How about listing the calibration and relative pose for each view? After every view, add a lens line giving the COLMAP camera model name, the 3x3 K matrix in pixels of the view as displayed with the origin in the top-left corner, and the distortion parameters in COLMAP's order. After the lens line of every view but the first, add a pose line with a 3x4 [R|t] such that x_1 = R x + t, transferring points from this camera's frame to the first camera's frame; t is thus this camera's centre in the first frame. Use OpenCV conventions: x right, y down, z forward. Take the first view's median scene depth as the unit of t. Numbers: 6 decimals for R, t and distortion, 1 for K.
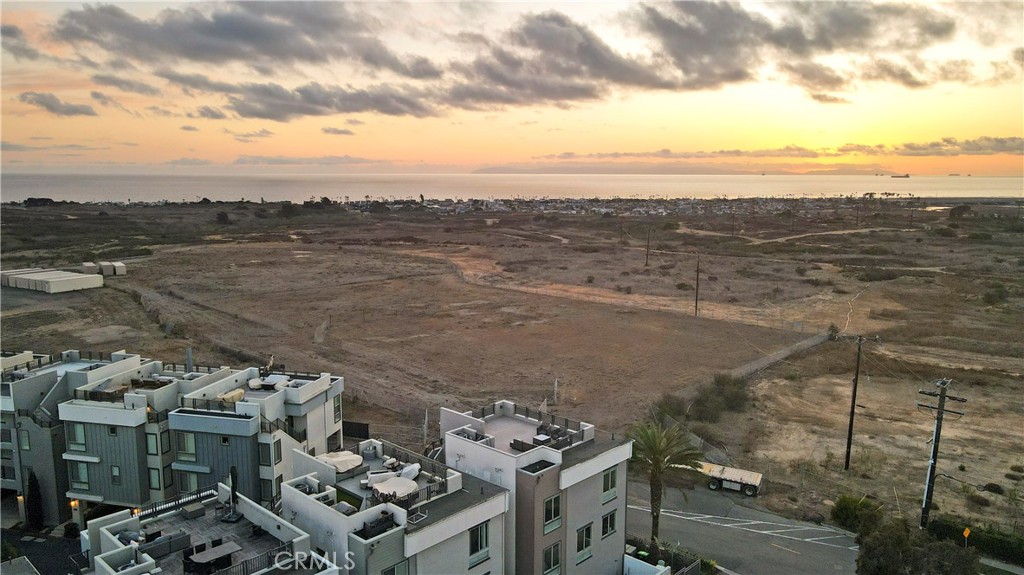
lens RADIAL K [[743.0, 0, 516.2], [0, 743.0, 286.6], [0, 0, 1]] dist [-0.014919, 0.032708]
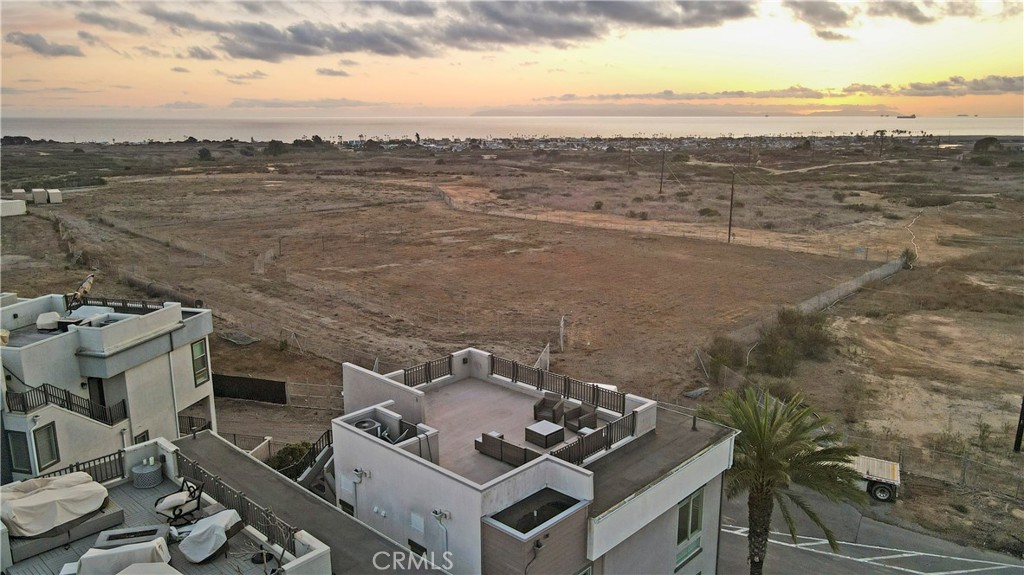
lens RADIAL K [[743.0, 0, 515.5], [0, 743.0, 282.2], [0, 0, 1]] dist [-0.014919, 0.032708]
pose [[0.999991, -0.003972, -0.001132, 0.004573], [0.004040, 0.997653, 0.068349, 0.021190], [0.000858, -0.068353, 0.997661, 0.143485]]
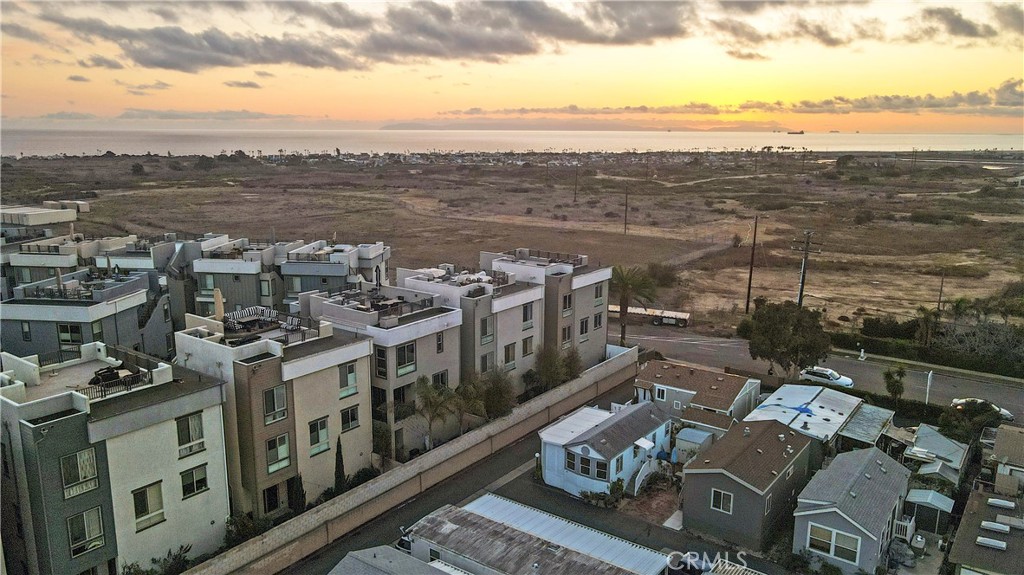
lens RADIAL K [[743.0, 0, 515.4], [0, 743.0, 286.5], [0, 0, 1]] dist [-0.014919, 0.032708]
pose [[0.993023, -0.022322, 0.115792, -0.058239], [0.015716, 0.998213, 0.057657, 0.042396], [-0.116872, -0.055435, 0.991599, -0.130371]]
